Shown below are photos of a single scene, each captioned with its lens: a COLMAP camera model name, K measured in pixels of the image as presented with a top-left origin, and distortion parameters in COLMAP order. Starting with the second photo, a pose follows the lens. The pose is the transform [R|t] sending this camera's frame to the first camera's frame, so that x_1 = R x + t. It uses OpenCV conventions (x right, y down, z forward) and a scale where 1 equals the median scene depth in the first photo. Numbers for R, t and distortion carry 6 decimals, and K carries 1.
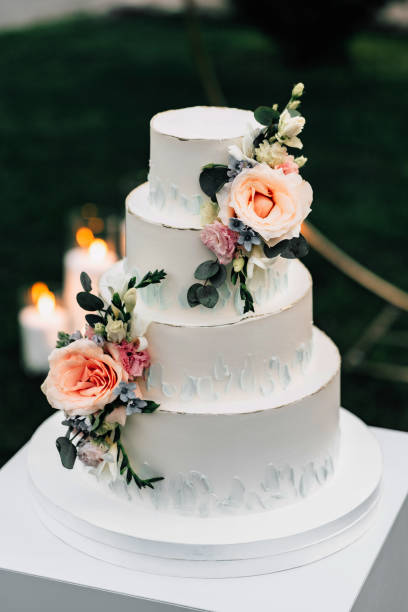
lens RADIAL K [[1532.1, 0, 204.0], [0, 1532.1, 306.0], [0, 0, 1]] dist [-0.073301, -0.543580]
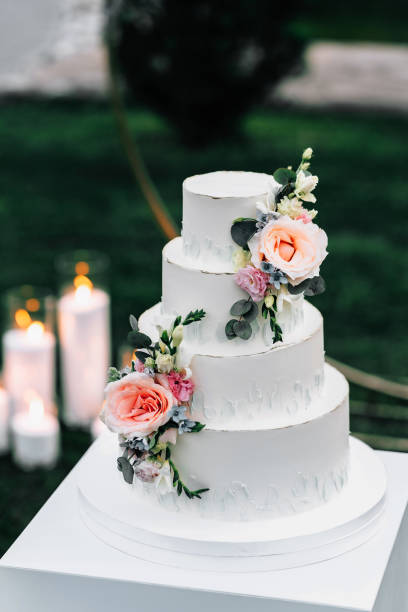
lens RADIAL K [[1646.4, 0, 204.0], [0, 1646.4, 306.0], [0, 0, 1]] dist [-0.163942, -0.321138]
pose [[0.996138, -0.039893, 0.078220, -0.123565], [0.044617, 0.997224, -0.059606, 0.048619], [-0.075625, 0.062866, 0.995153, -0.252383]]
